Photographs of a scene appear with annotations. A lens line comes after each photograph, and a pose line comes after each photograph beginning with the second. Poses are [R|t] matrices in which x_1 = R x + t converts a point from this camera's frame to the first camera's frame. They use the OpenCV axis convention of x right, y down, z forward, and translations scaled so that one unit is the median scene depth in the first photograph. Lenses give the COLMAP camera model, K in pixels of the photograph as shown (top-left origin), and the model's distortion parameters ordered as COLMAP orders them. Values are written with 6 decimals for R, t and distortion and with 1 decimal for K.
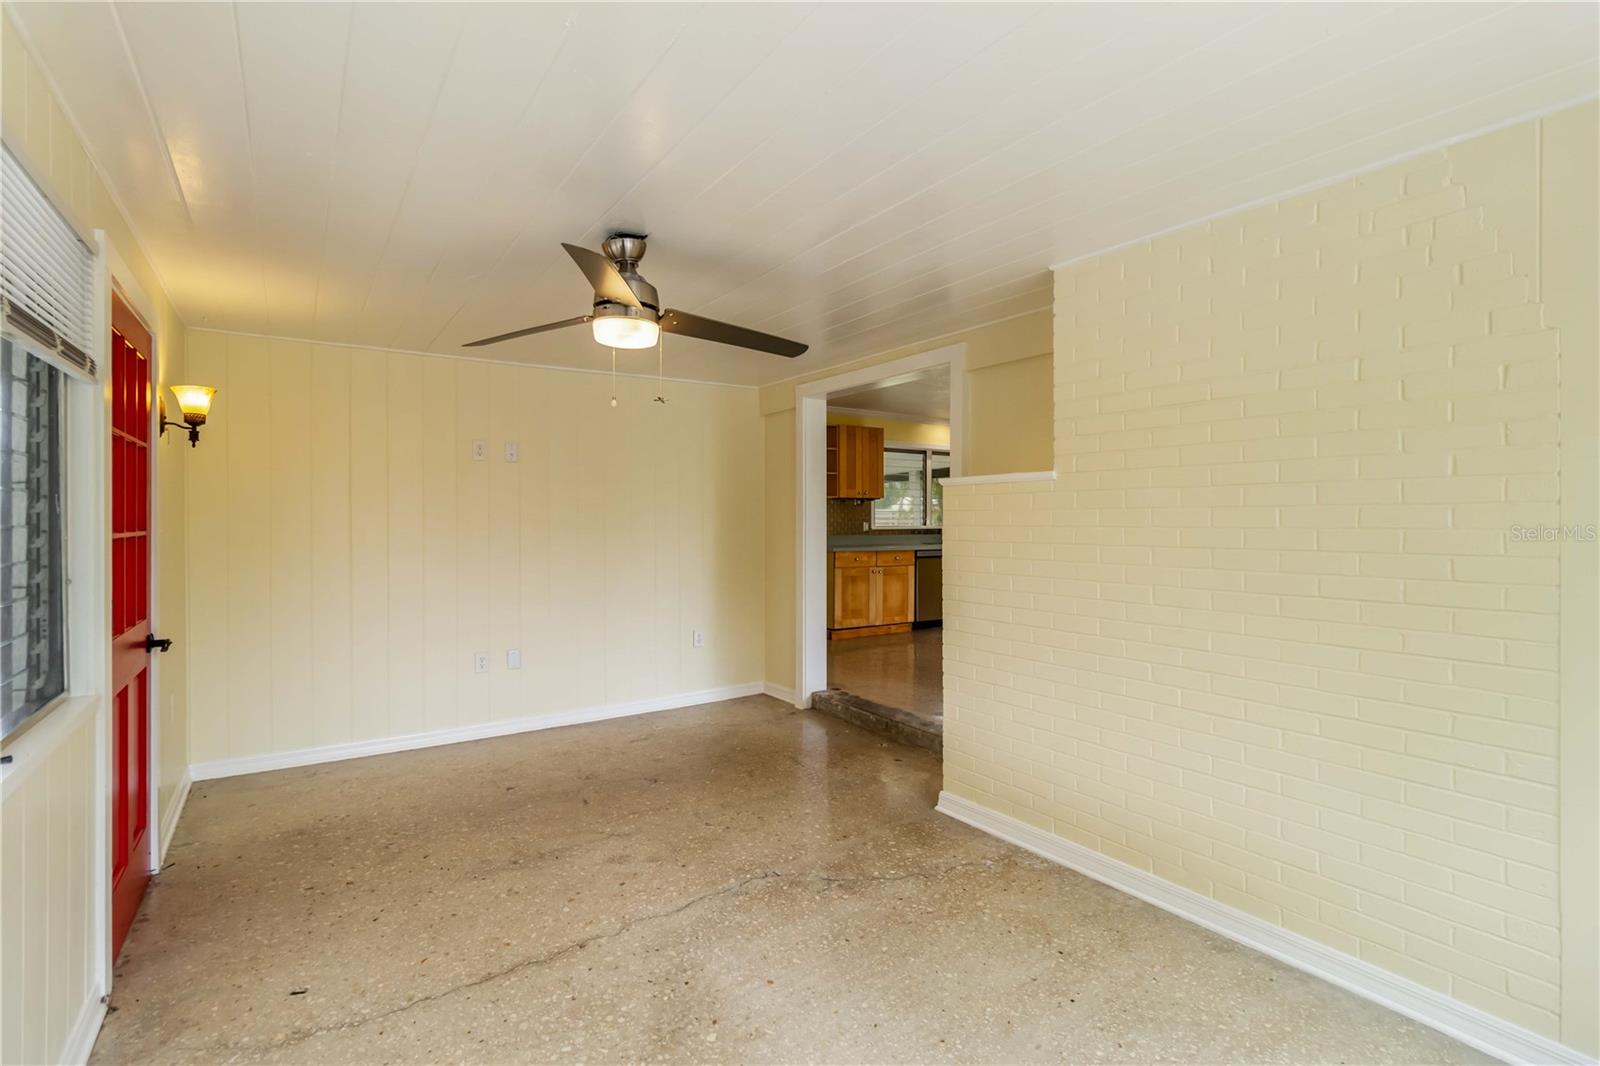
lens RADIAL K [[745.9, 0, 794.5], [0, 745.9, 525.7], [0, 0, 1]] dist [-0.000301, 0.001503]
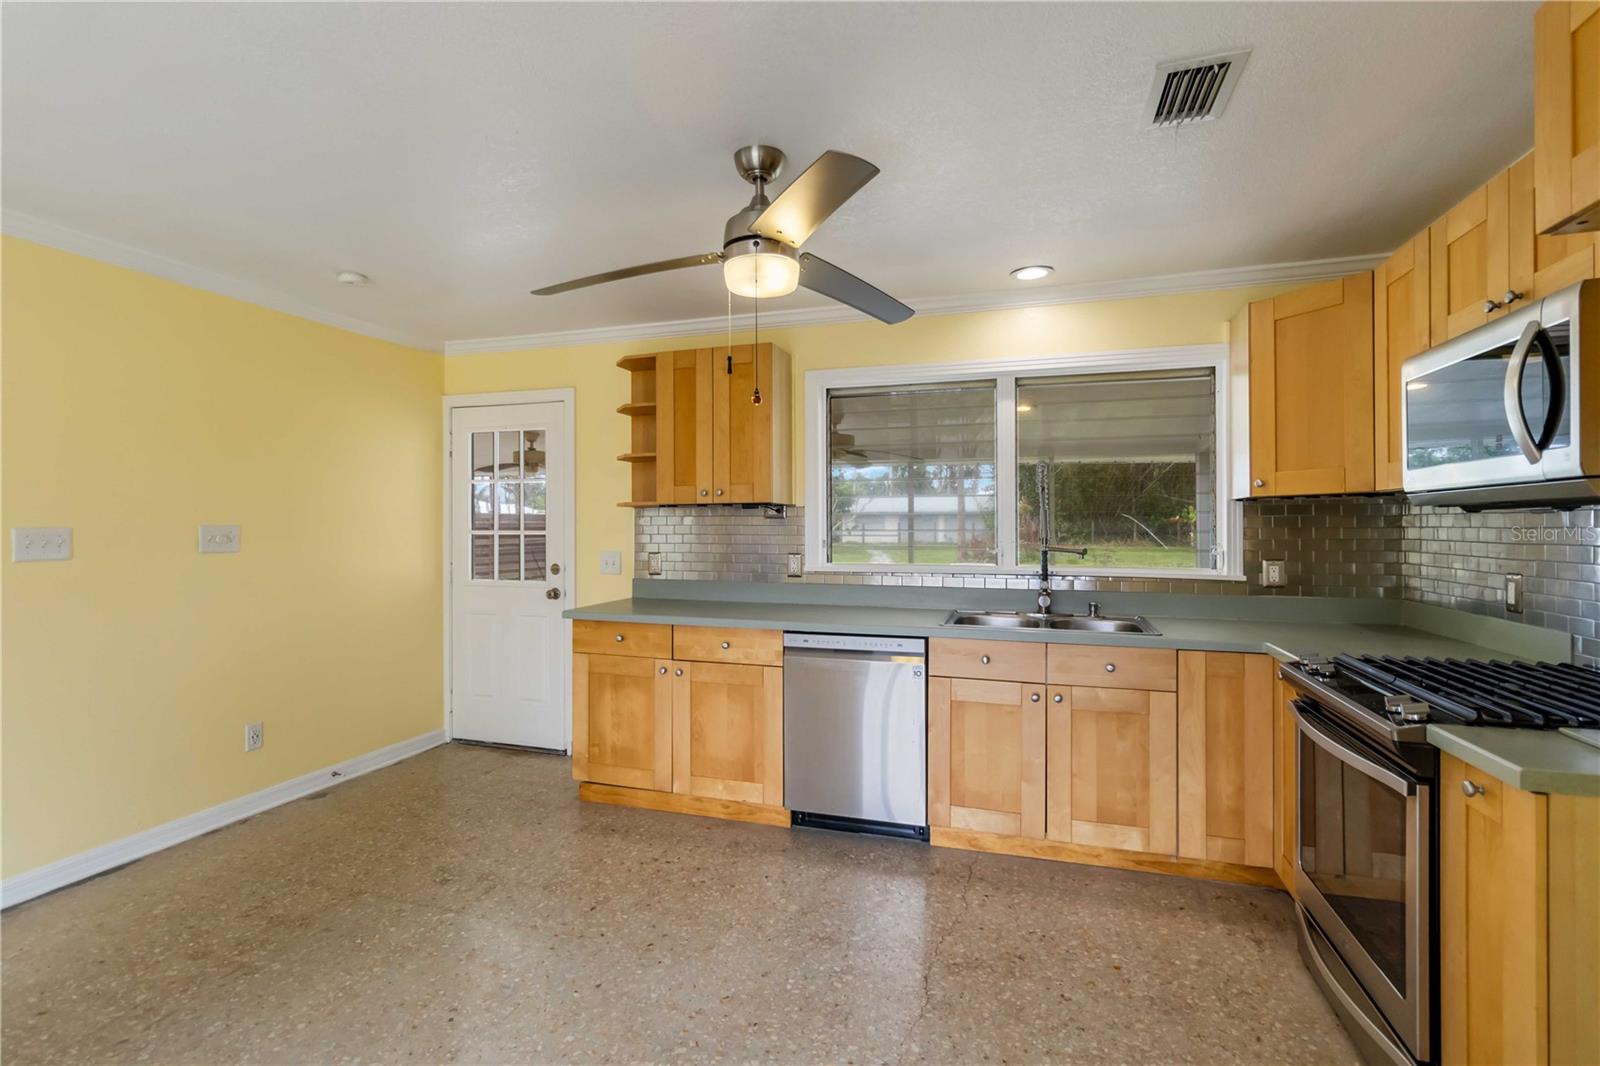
lens RADIAL K [[745.9, 0, 795.0], [0, 745.9, 523.1], [0, 0, 1]] dist [-0.000301, 0.001503]
pose [[0.617375, -0.001331, -0.786668, 0.515860], [-0.005773, 0.999964, -0.006222, -0.024006], [0.786648, 0.008383, 0.617345, 0.808947]]
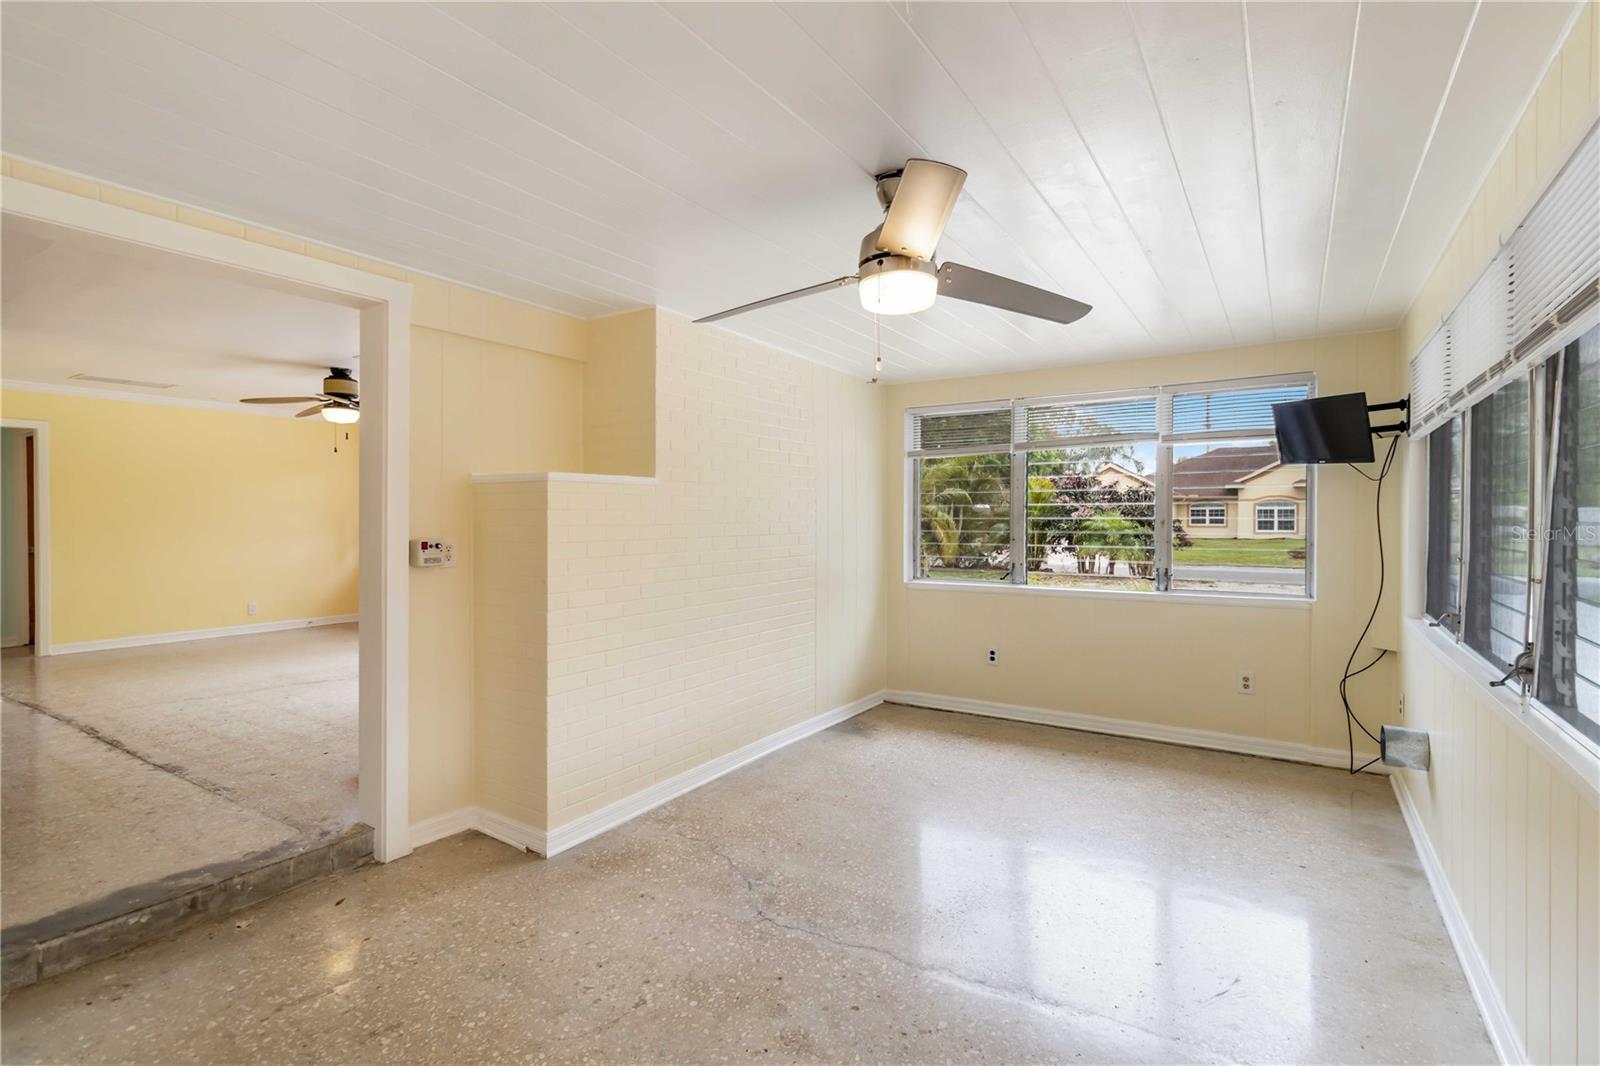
lens RADIAL K [[745.9, 0, 801.3], [0, 745.9, 528.1], [0, 0, 1]] dist [-0.000301, 0.001503]
pose [[-0.391462, -0.009670, 0.920143, -0.326305], [0.009433, 0.999850, 0.014521, -0.003613], [-0.920146, 0.014365, -0.391312, 0.489224]]
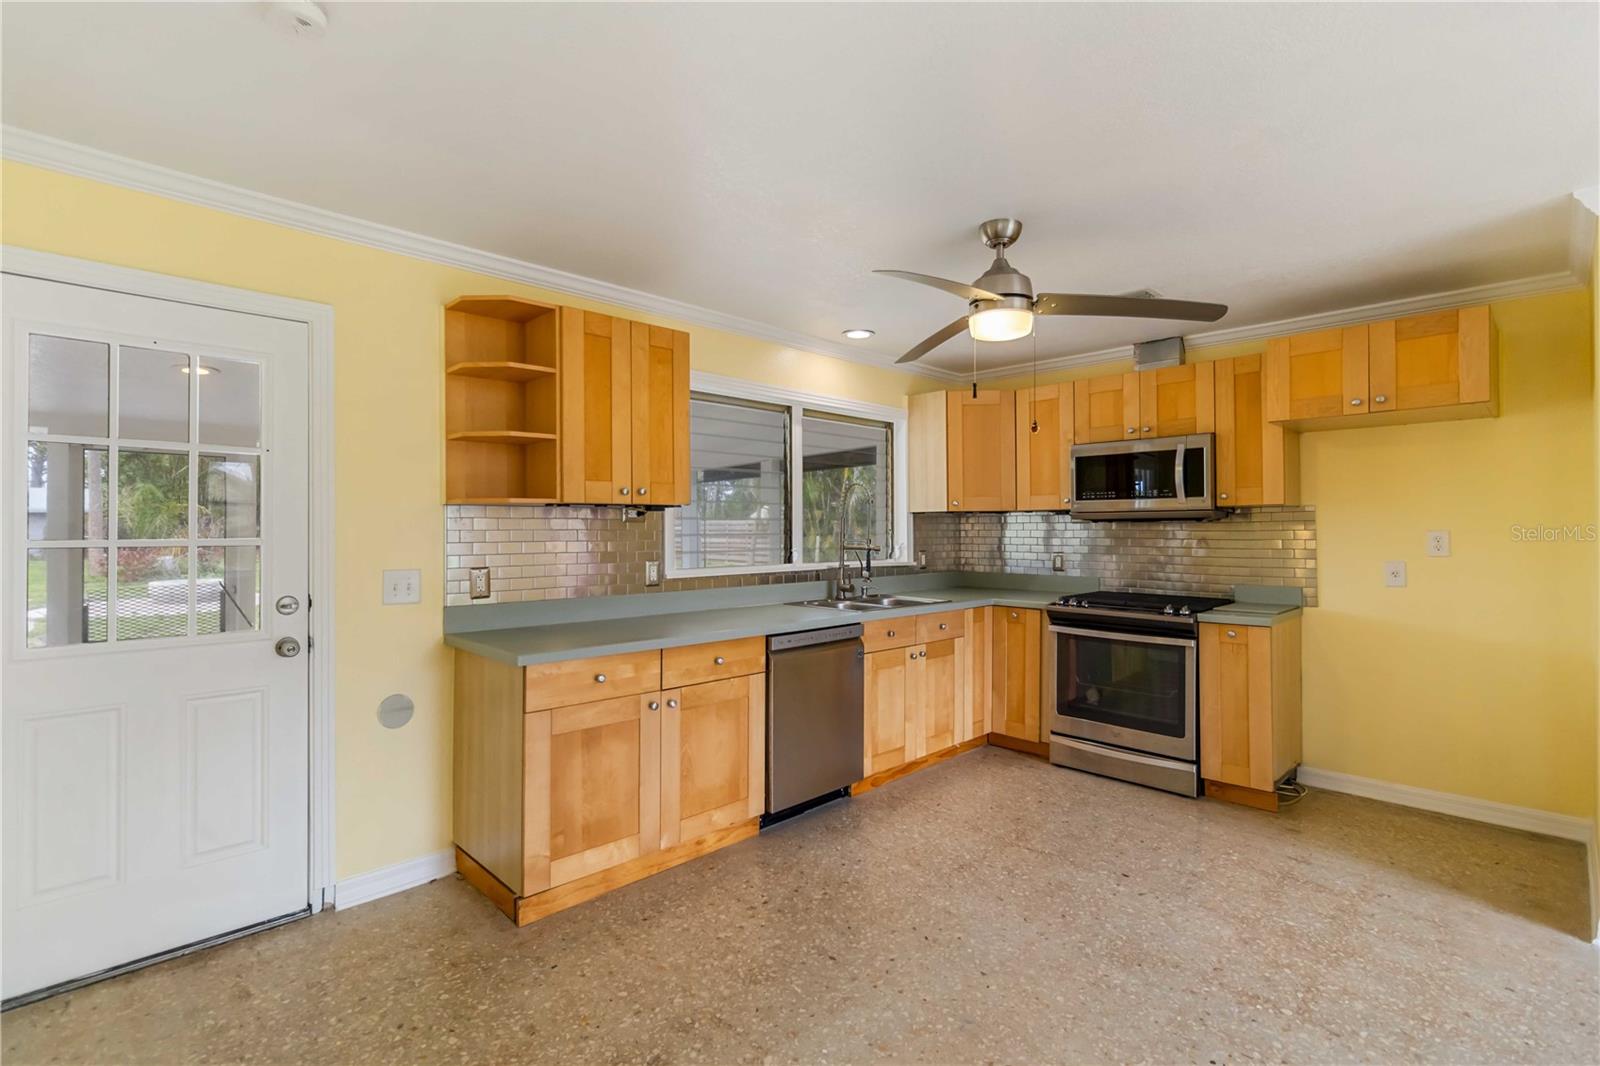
lens RADIAL K [[745.9, 0, 791.2], [0, 745.9, 523.4], [0, 0, 1]] dist [-0.000301, 0.001503]
pose [[0.983869, -0.001628, 0.178883, 0.110748], [0.004272, 0.999887, -0.014400, -0.022507], [-0.178839, 0.014932, 0.983765, 0.645429]]
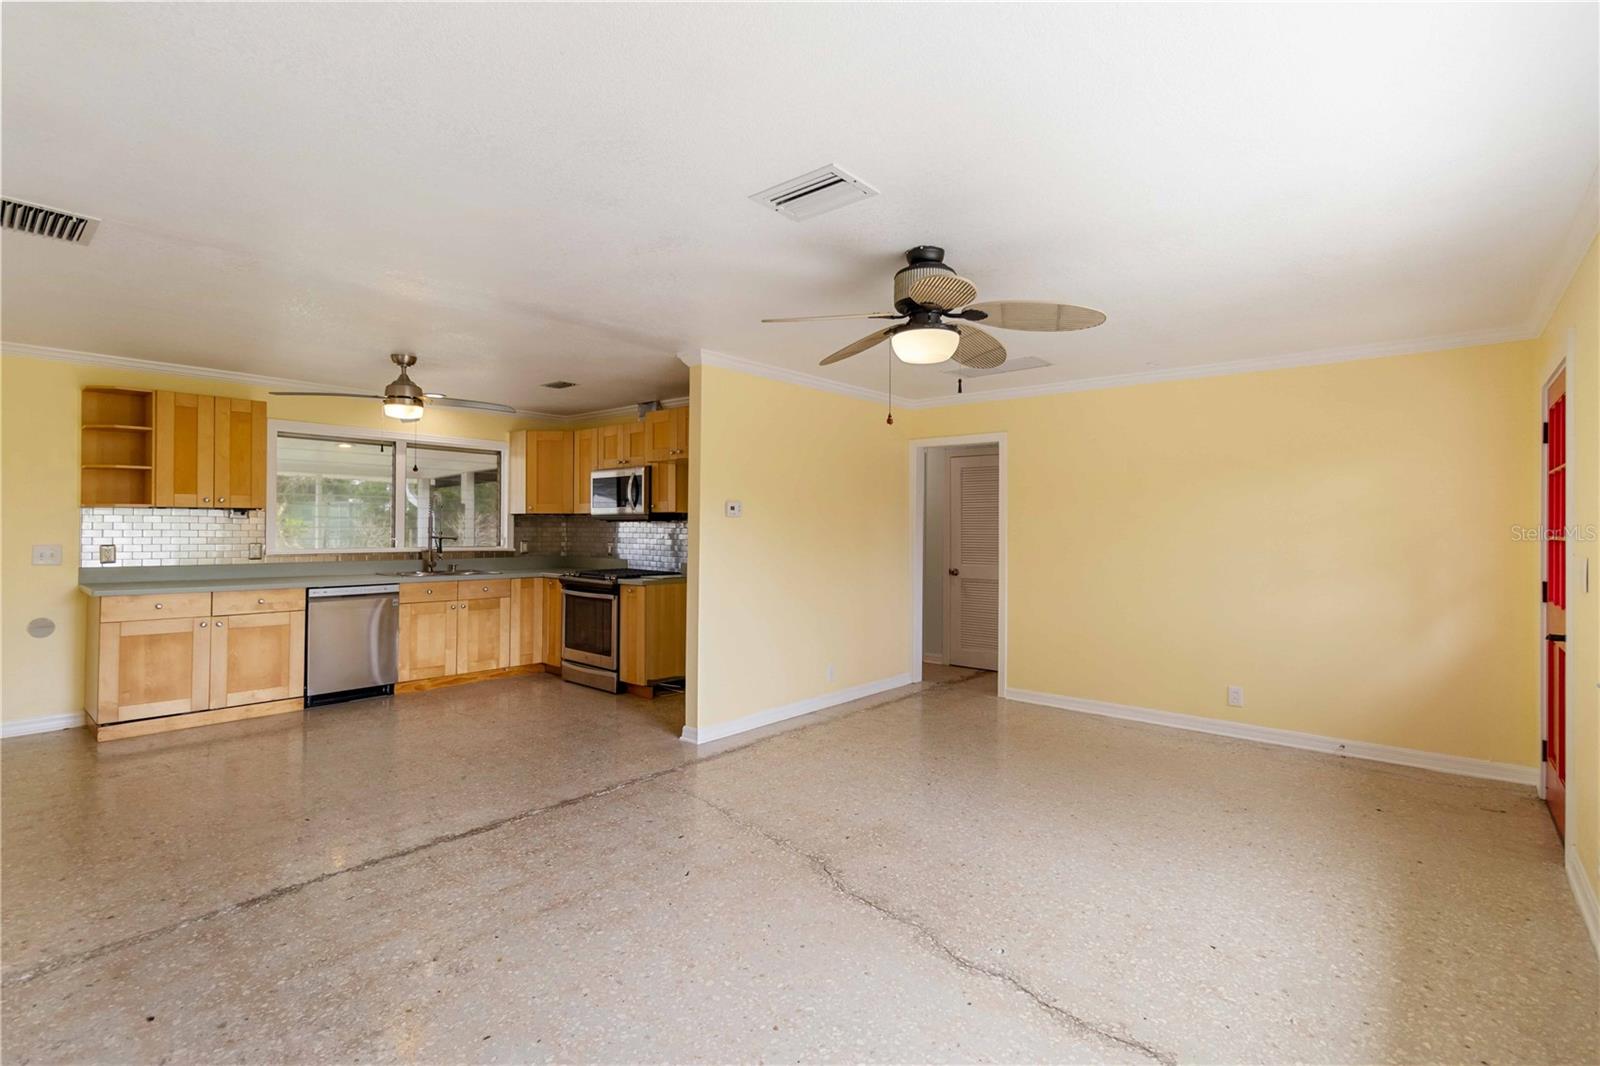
lens RADIAL K [[745.9, 0, 794.3], [0, 745.9, 522.0], [0, 0, 1]] dist [-0.000301, 0.001503]
pose [[0.966017, 0.008433, 0.258339, 0.436086], [-0.004686, 0.999875, -0.015116, -0.018529], [-0.258434, 0.013392, 0.965936, 0.268996]]
